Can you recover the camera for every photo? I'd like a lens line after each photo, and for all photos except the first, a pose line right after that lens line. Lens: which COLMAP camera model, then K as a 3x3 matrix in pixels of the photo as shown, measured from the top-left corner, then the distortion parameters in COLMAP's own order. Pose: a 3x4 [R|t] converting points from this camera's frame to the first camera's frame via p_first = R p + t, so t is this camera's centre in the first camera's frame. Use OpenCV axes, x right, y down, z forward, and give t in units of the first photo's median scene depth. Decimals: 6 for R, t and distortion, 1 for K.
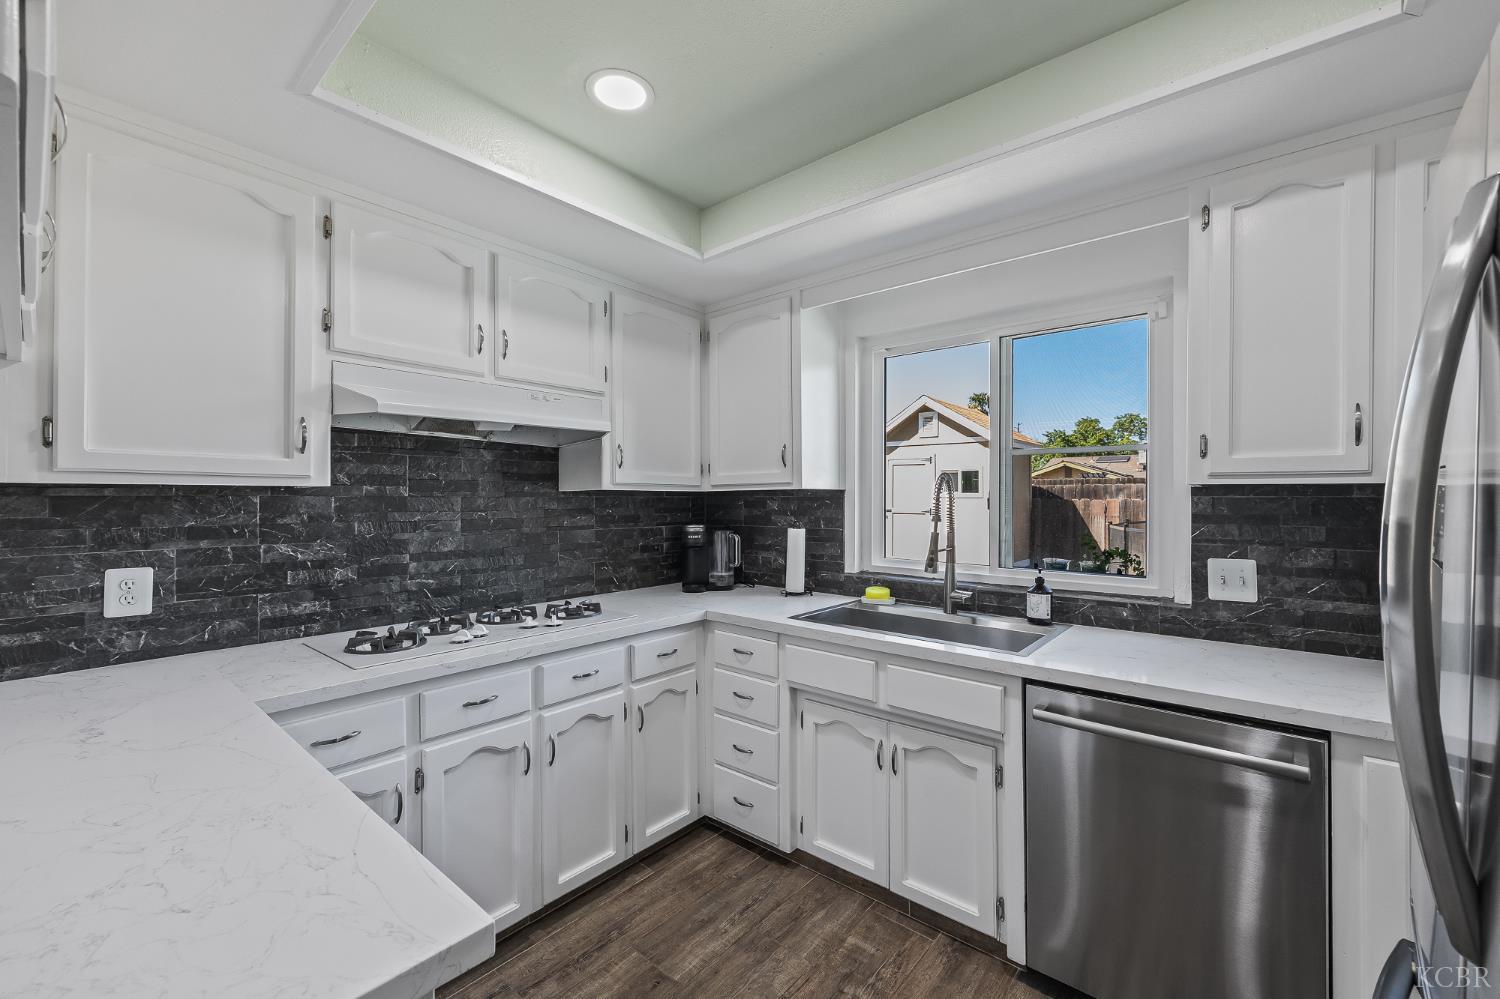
lens RADIAL K [[610.2, 0, 757.7], [0, 610.2, 500.1], [0, 0, 1]] dist [0.001576, 0.000733]
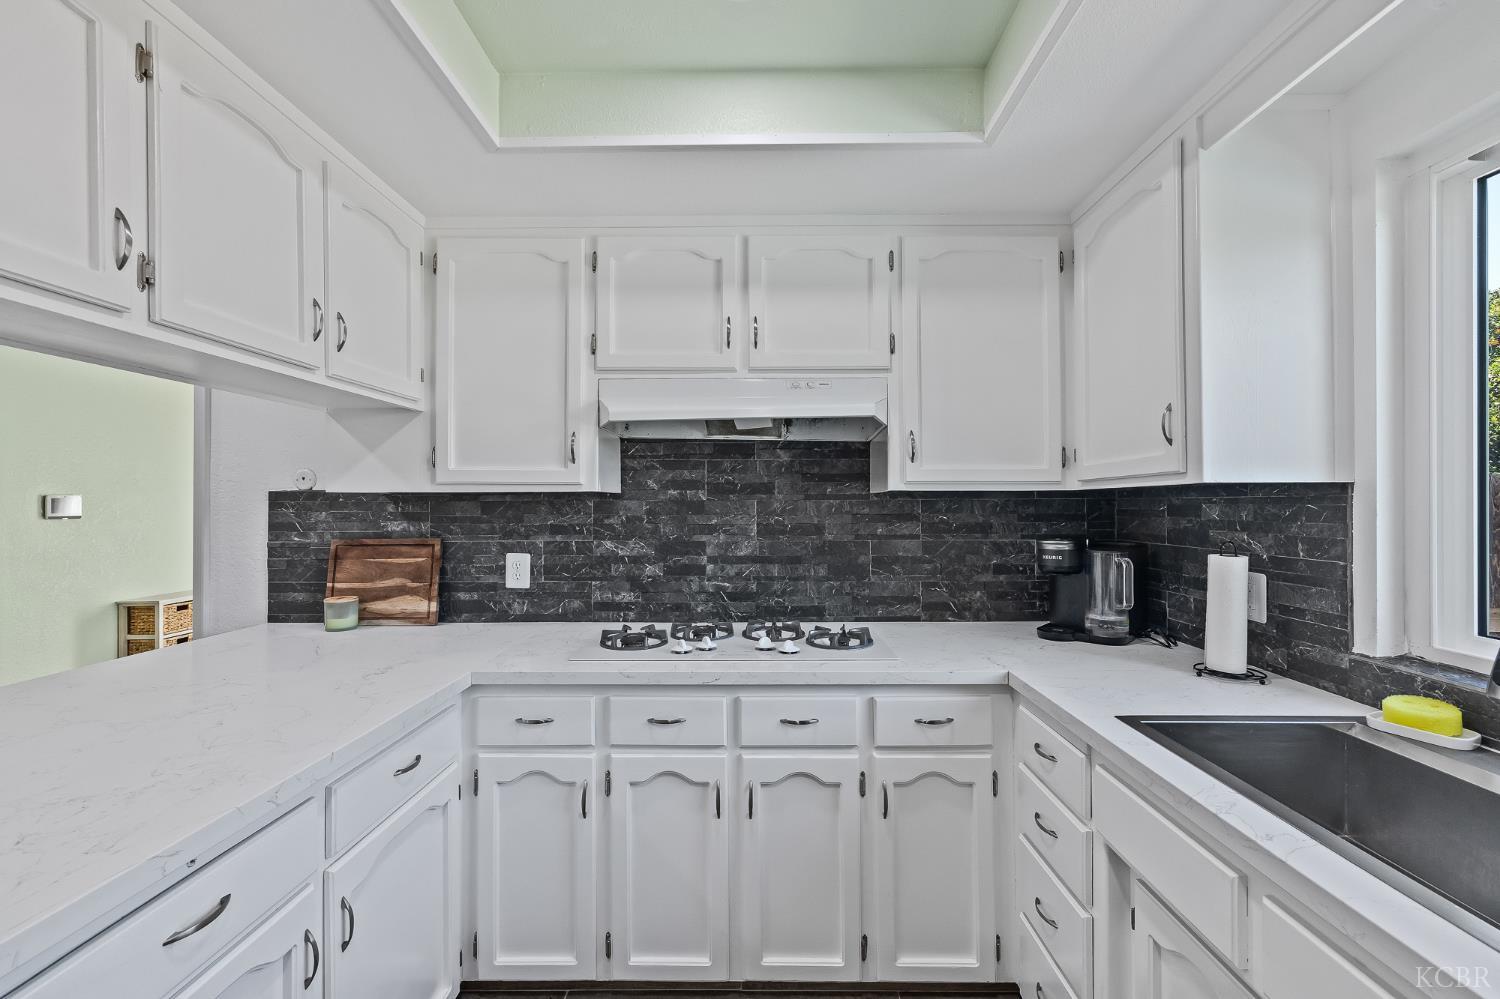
lens RADIAL K [[610.2, 0, 757.7], [0, 610.2, 500.1], [0, 0, 1]] dist [0.001576, 0.000733]
pose [[0.634344, -0.004907, -0.773035, 0.274766], [0.000438, 0.999982, -0.005989, 0.000182], [0.773051, 0.003461, 0.634335, 0.403801]]
